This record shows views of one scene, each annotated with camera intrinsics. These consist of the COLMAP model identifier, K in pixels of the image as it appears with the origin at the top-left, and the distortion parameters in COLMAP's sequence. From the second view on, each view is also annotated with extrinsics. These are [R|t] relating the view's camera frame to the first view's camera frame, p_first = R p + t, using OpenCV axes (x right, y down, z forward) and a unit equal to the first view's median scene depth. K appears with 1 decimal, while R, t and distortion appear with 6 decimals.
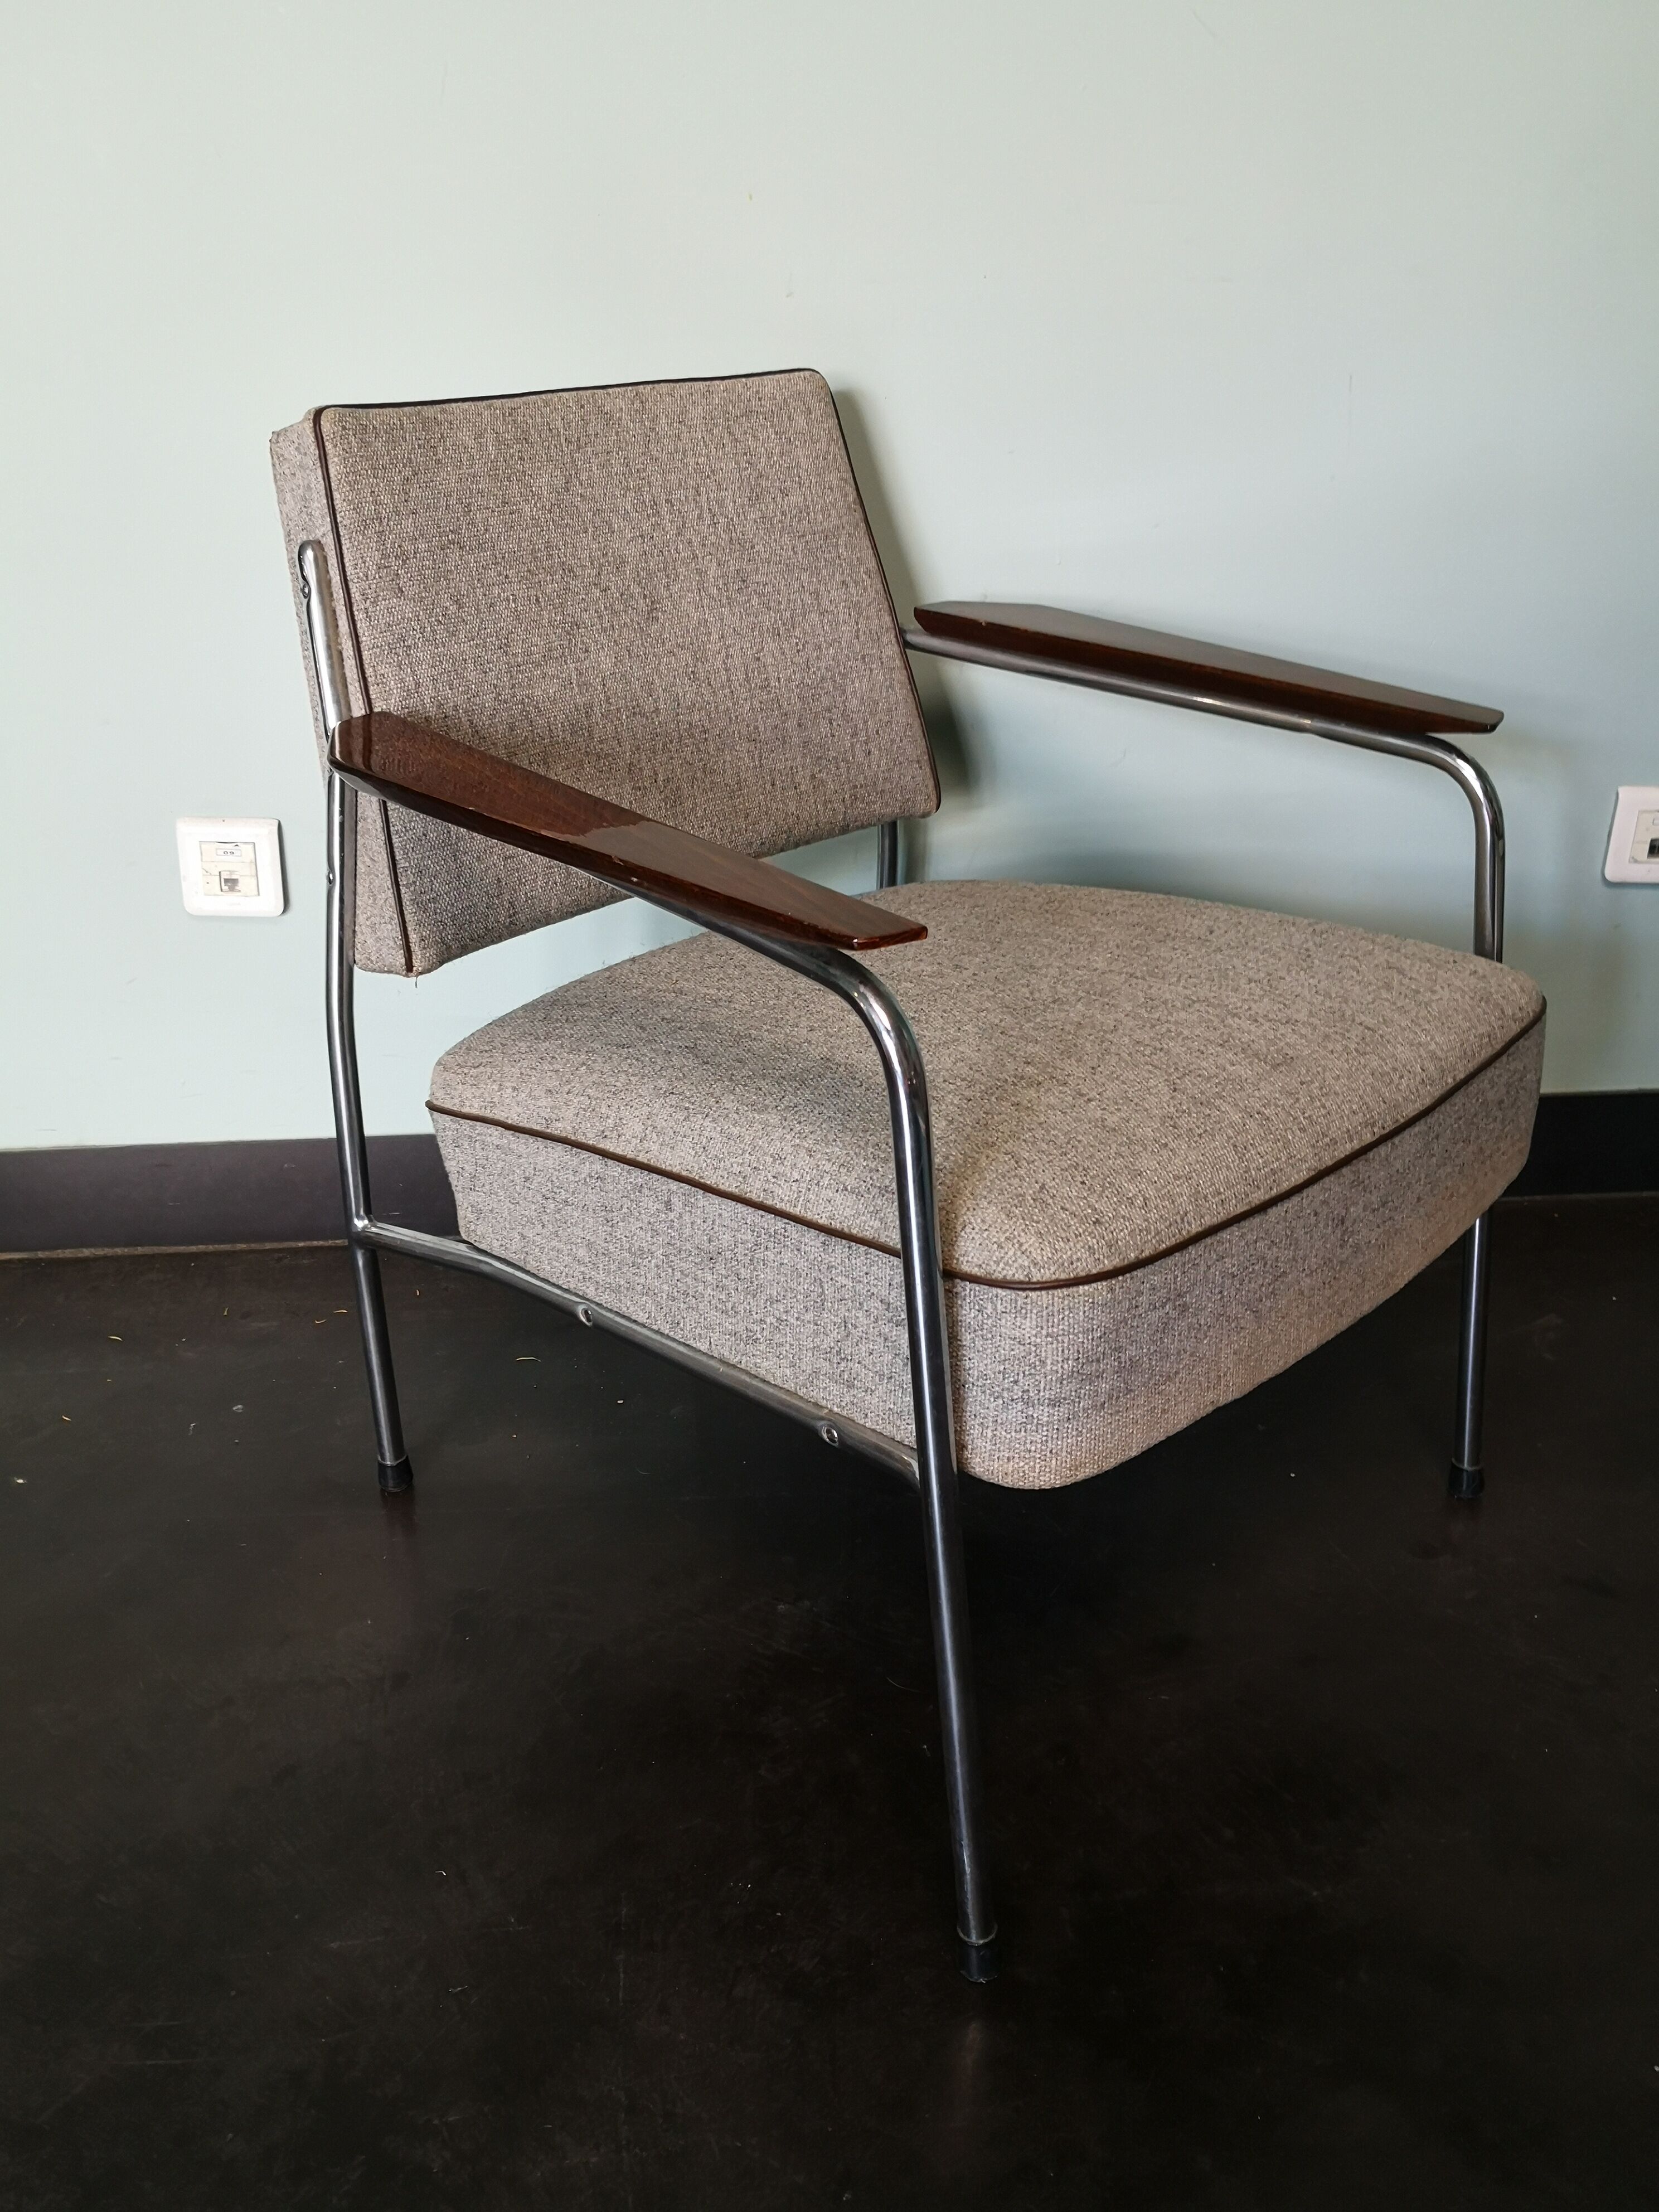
lens RADIAL K [[1817.1, 0, 819.9], [0, 1817.1, 1074.5], [0, 0, 1]] dist [0.108252, -0.379723]
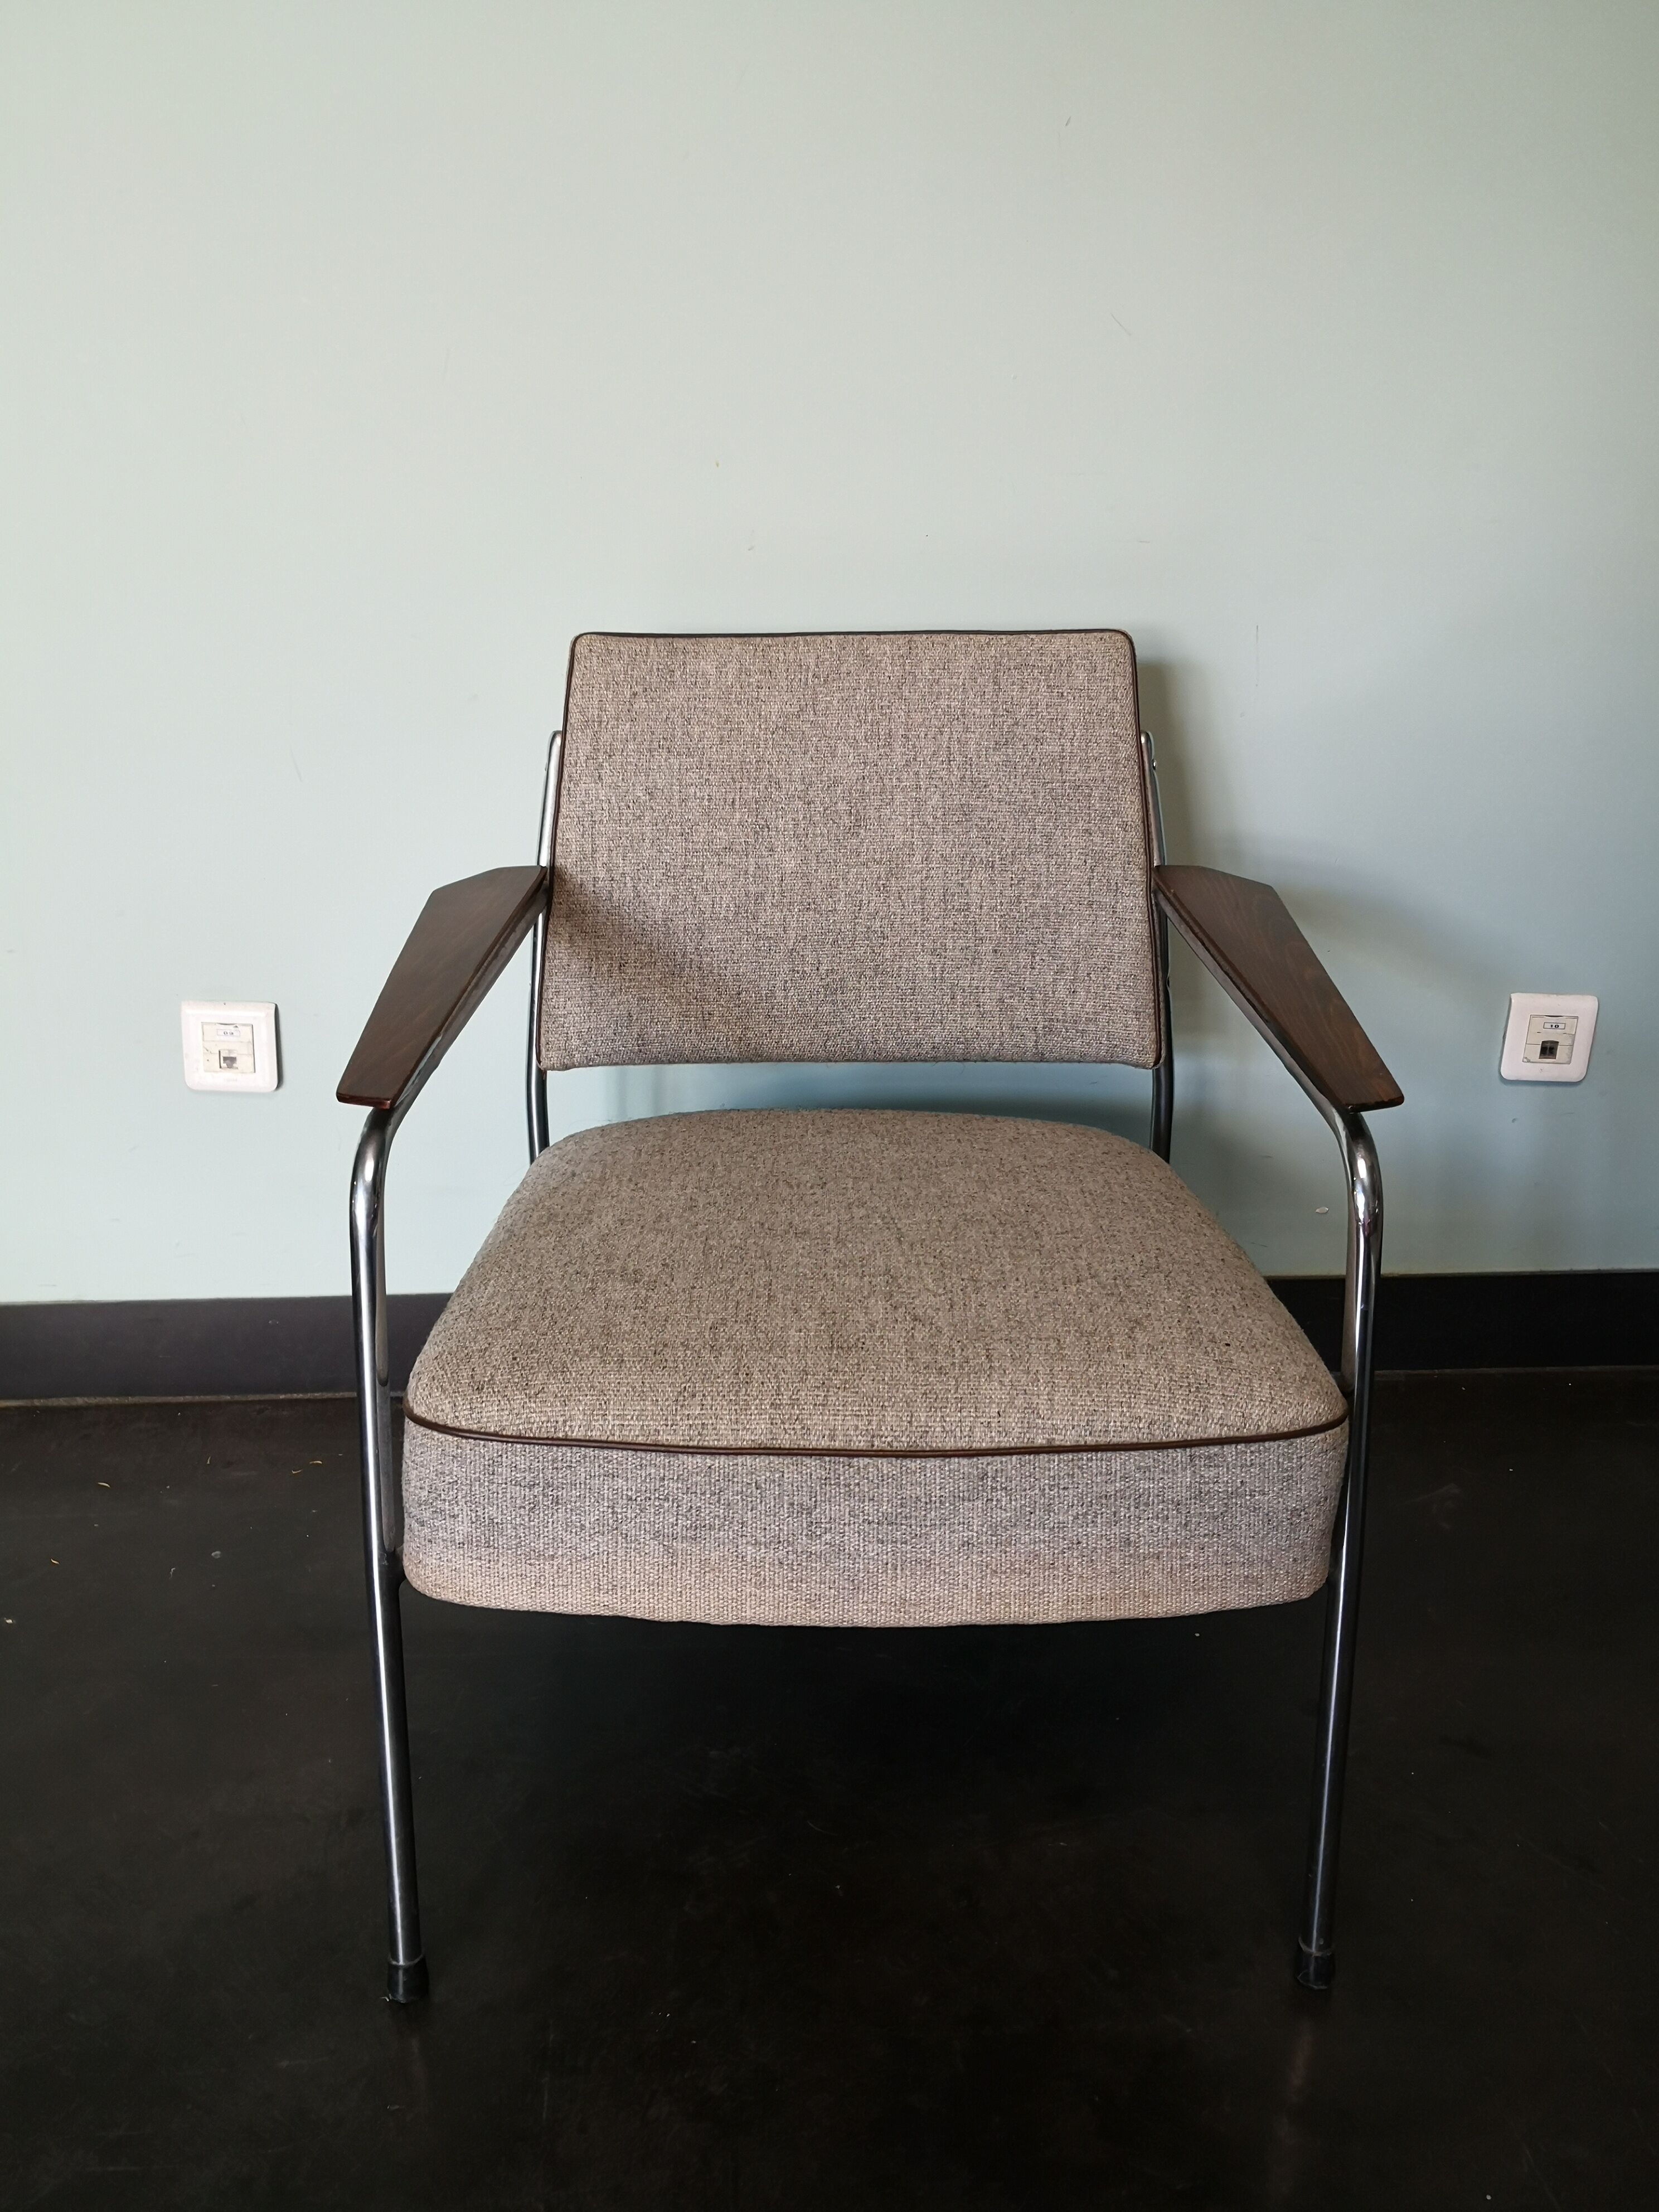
lens RADIAL K [[1736.5, 0, 831.4], [0, 1736.5, 1111.5], [0, 0, 1]] dist [0.096691, -0.146647]
pose [[0.711934, 0.266297, -0.649797, 0.730866], [-0.296555, 0.952764, 0.065545, -0.167146], [0.636557, 0.146037, 0.757277, 0.207714]]
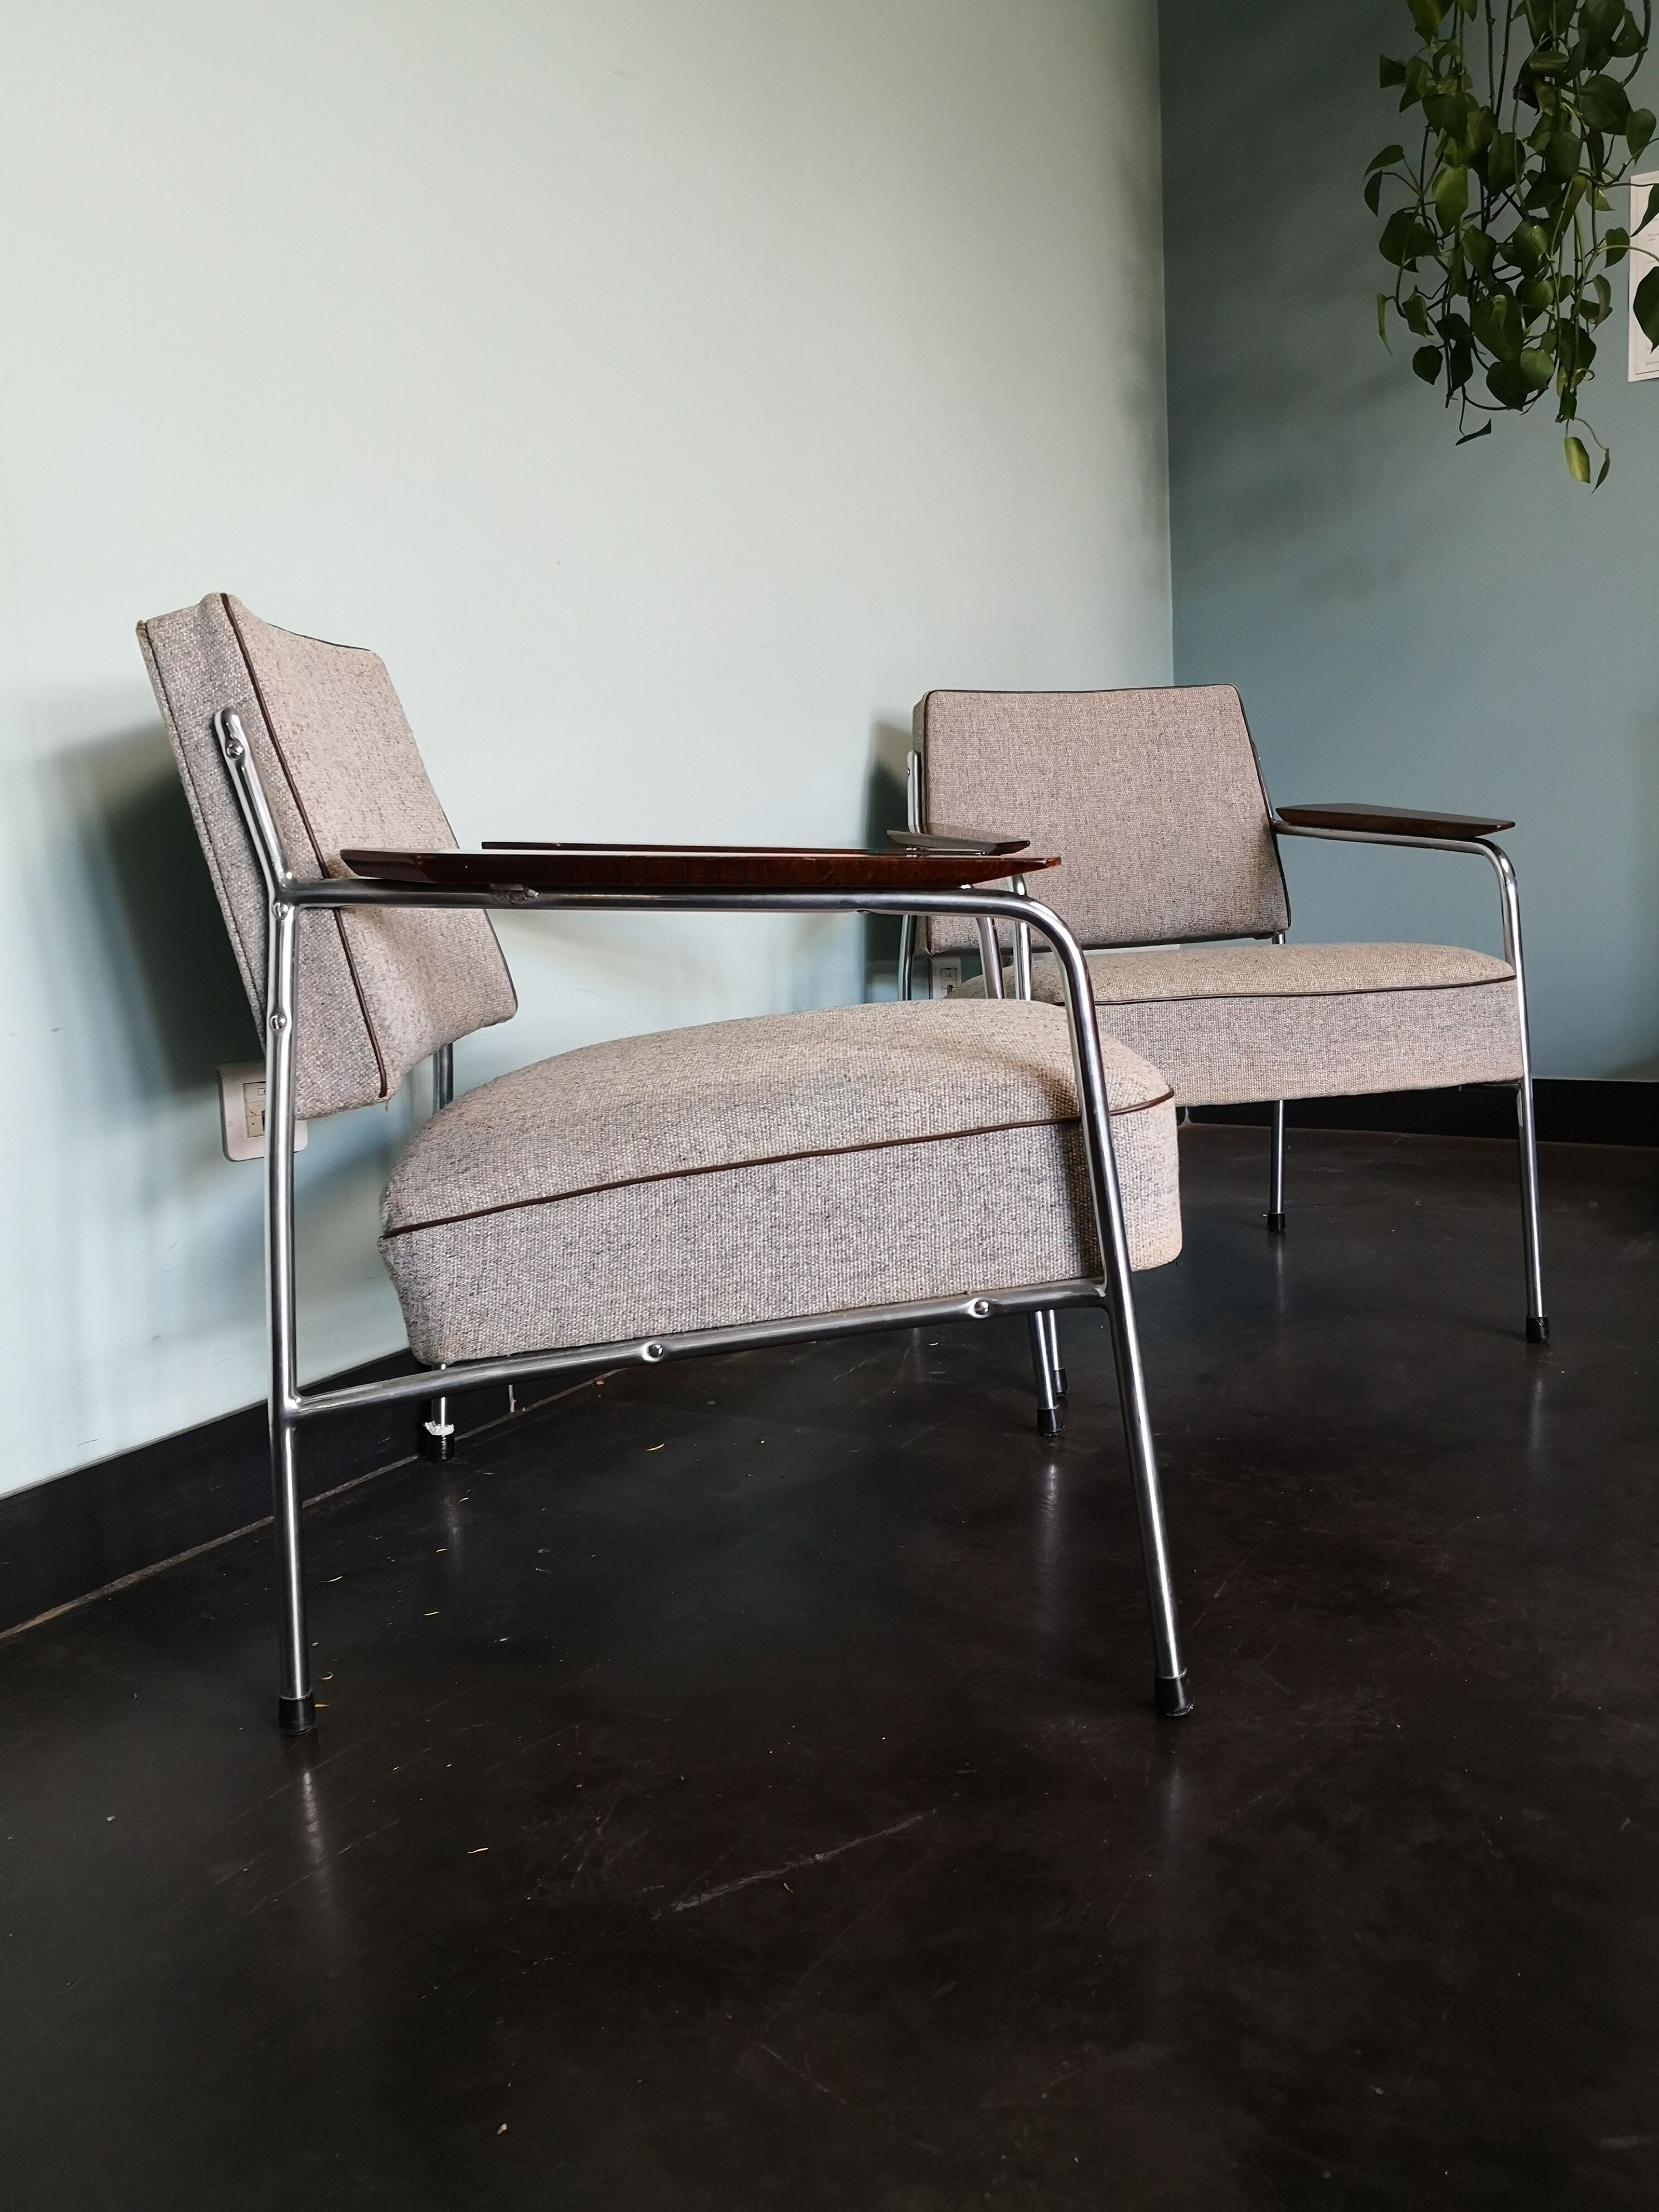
lens RADIAL K [[1817.9, 0, 837.0], [0, 1817.9, 1054.7], [0, 0, 1]] dist [0.077934, -0.197908]
pose [[0.701592, -0.101460, 0.705319, -0.778861], [0.313213, 0.932976, -0.177350, 0.188487], [-0.640051, 0.345343, 0.686347, 0.115186]]
